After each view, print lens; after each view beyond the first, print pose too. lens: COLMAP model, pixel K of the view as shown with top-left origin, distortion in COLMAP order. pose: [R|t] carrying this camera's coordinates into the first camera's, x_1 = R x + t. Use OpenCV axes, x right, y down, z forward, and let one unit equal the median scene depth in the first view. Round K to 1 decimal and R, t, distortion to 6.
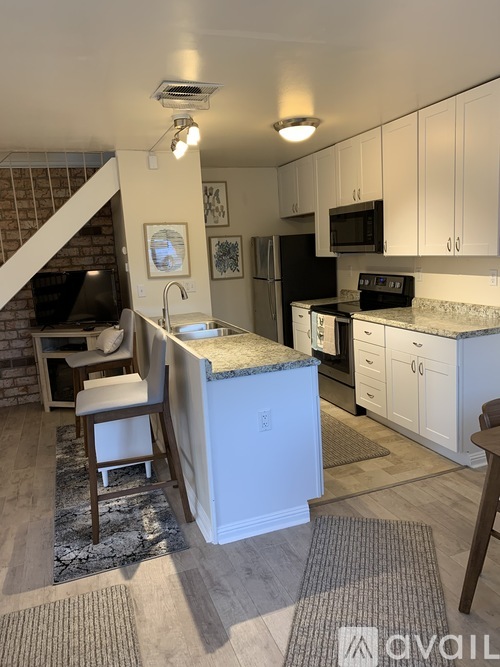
lens RADIAL K [[509.8, 0, 250.0], [0, 509.8, 333.5], [0, 0, 1]] dist [0.003663, -0.000682]
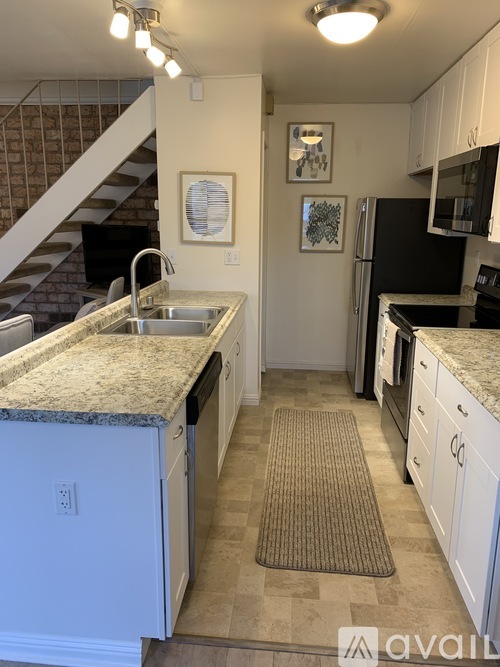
lens RADIAL K [[509.8, 0, 250.0], [0, 509.8, 333.5], [0, 0, 1]] dist [0.003663, -0.000682]
pose [[0.897255, 0.166988, -0.408714, 0.250644], [-0.135492, 0.985191, 0.105072, -0.065142], [0.420208, -0.038899, 0.906594, 0.312517]]
